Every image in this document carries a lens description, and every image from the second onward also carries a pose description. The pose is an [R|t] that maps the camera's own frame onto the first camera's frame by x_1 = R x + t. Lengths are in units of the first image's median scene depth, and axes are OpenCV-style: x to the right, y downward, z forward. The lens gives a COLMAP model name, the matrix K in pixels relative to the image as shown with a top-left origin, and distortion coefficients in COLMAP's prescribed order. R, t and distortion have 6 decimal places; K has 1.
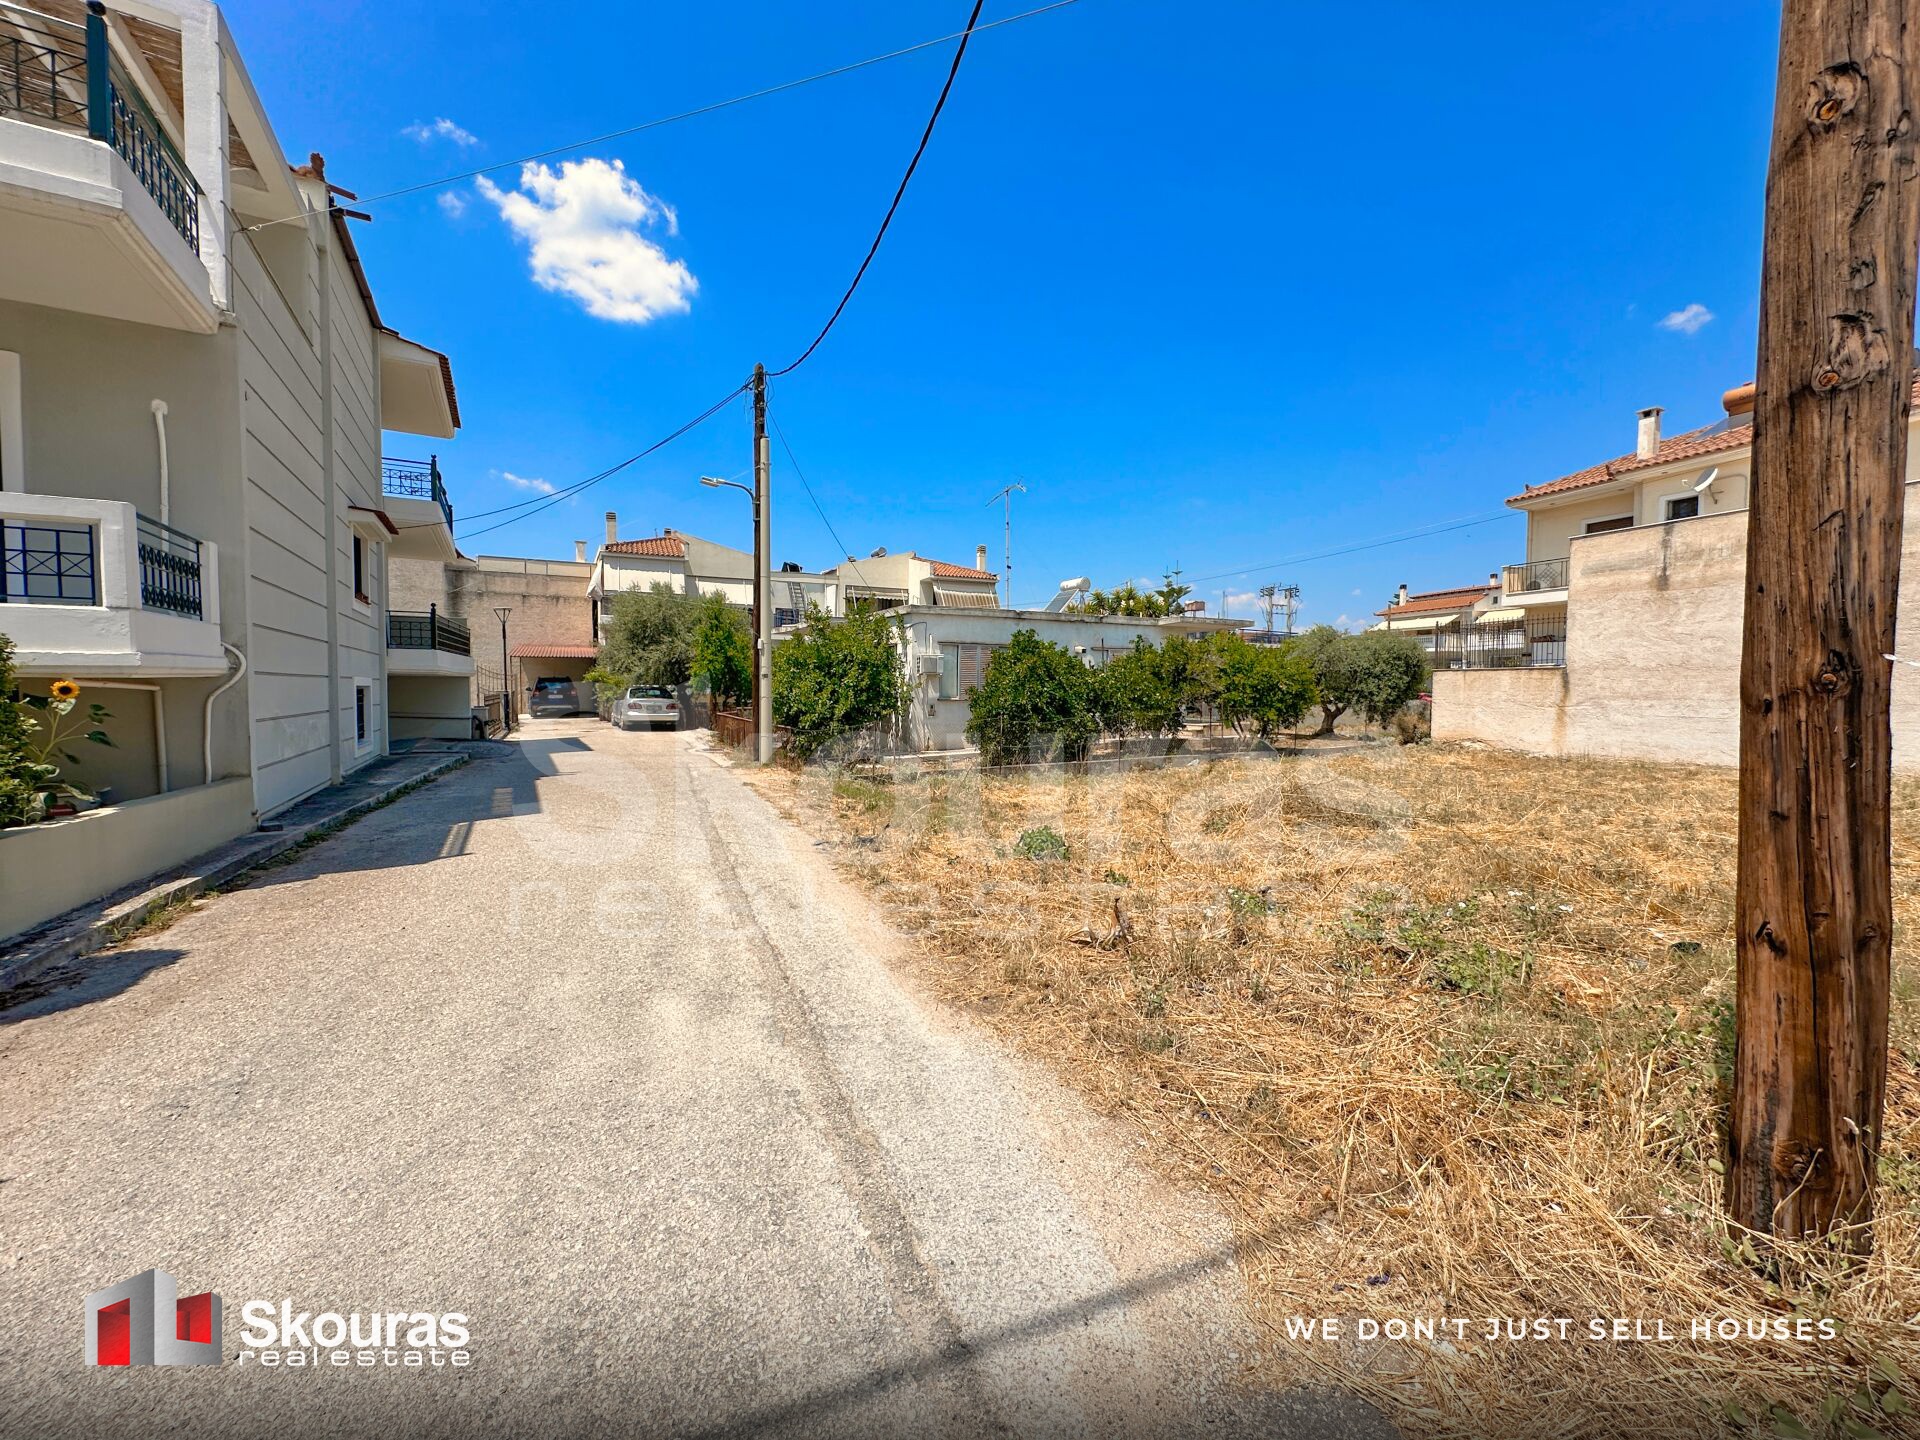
lens RADIAL K [[765.7, 0, 960.9], [0, 765.7, 716.5], [0, 0, 1]] dist [-0.001259, 0.000832]
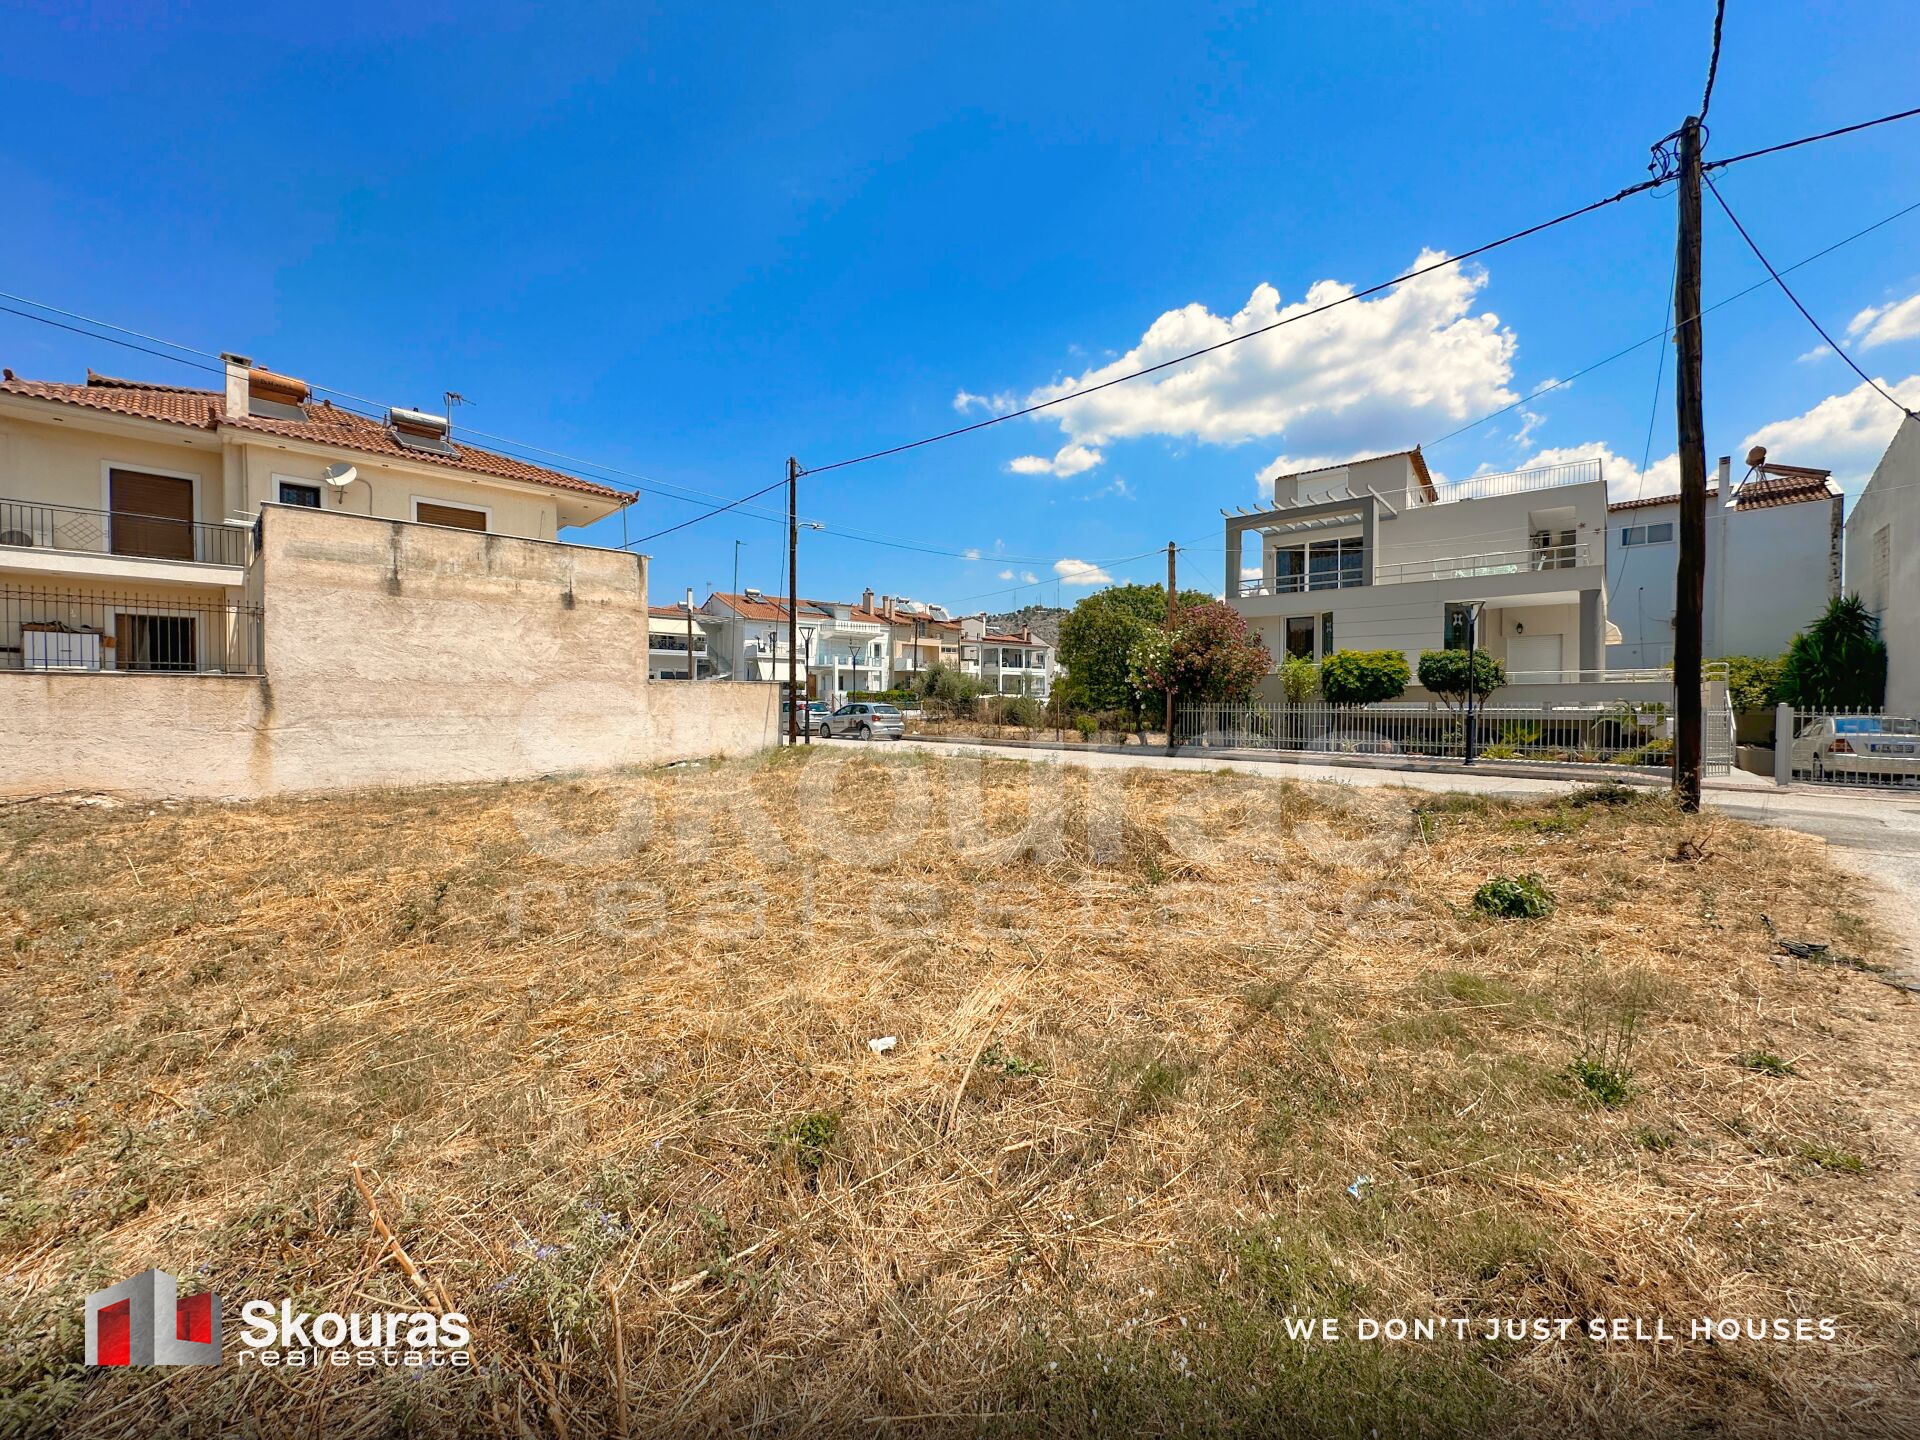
lens RADIAL K [[765.7, 0, 956.4], [0, 765.7, 727.8], [0, 0, 1]] dist [-0.001259, 0.000832]
pose [[-0.393349, -0.032017, 0.918832, -0.151096], [0.031737, 0.998325, 0.048373, -0.029006], [-0.918841, 0.048189, -0.391674, 0.668384]]
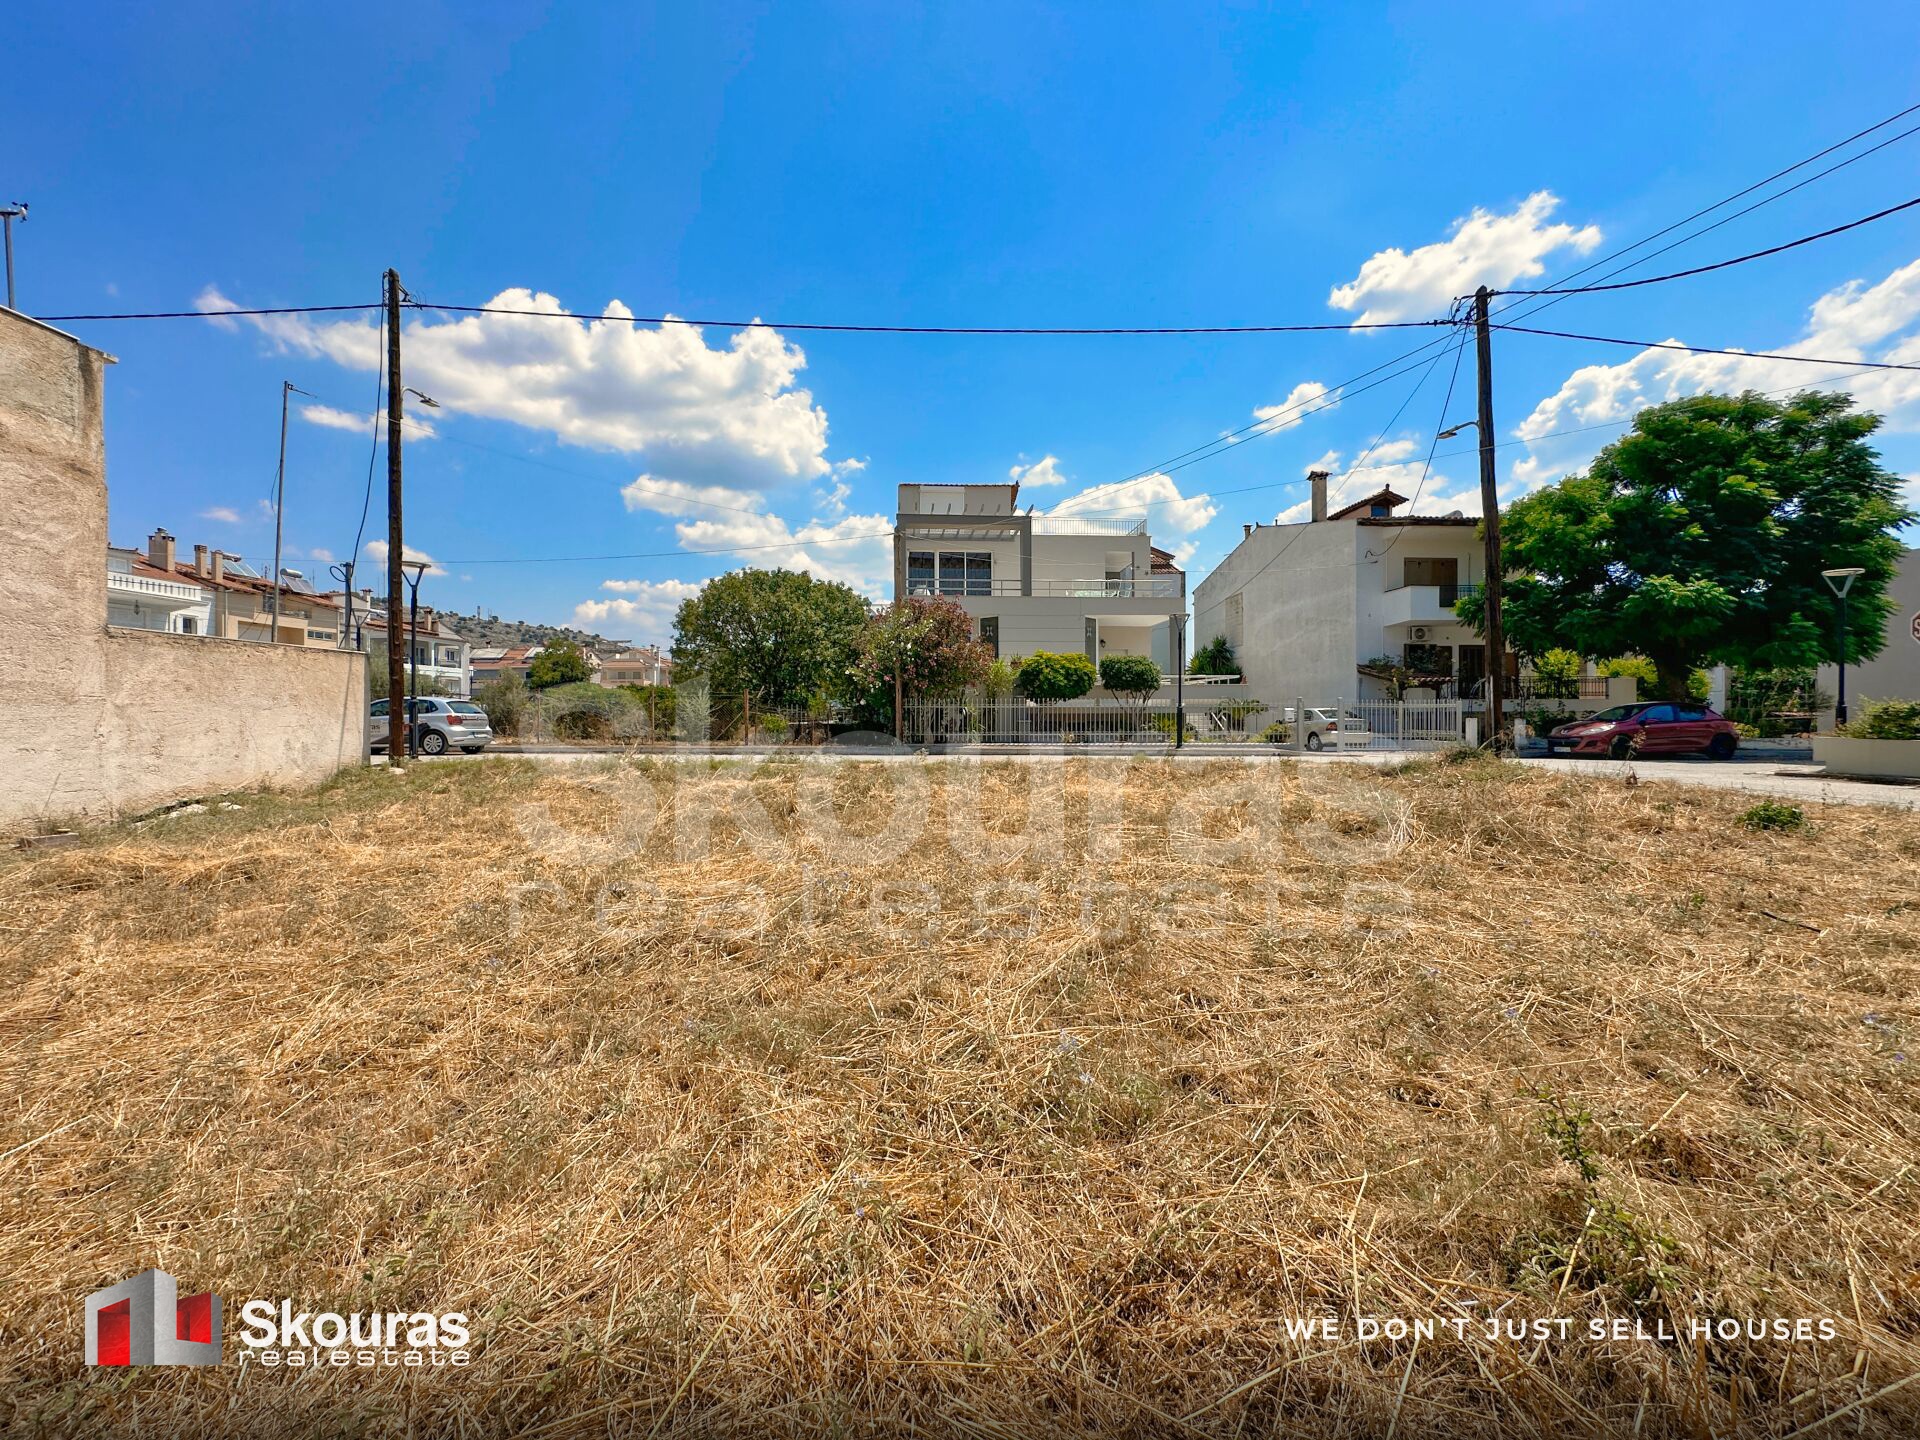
lens RADIAL K [[765.7, 0, 952.0], [0, 765.7, 714.0], [0, 0, 1]] dist [-0.001259, 0.000832]
pose [[-0.925988, 0.000367, 0.377552, 0.286581], [0.013484, 0.999394, 0.032098, -0.012319], [-0.377311, 0.034814, -0.925432, 0.871315]]
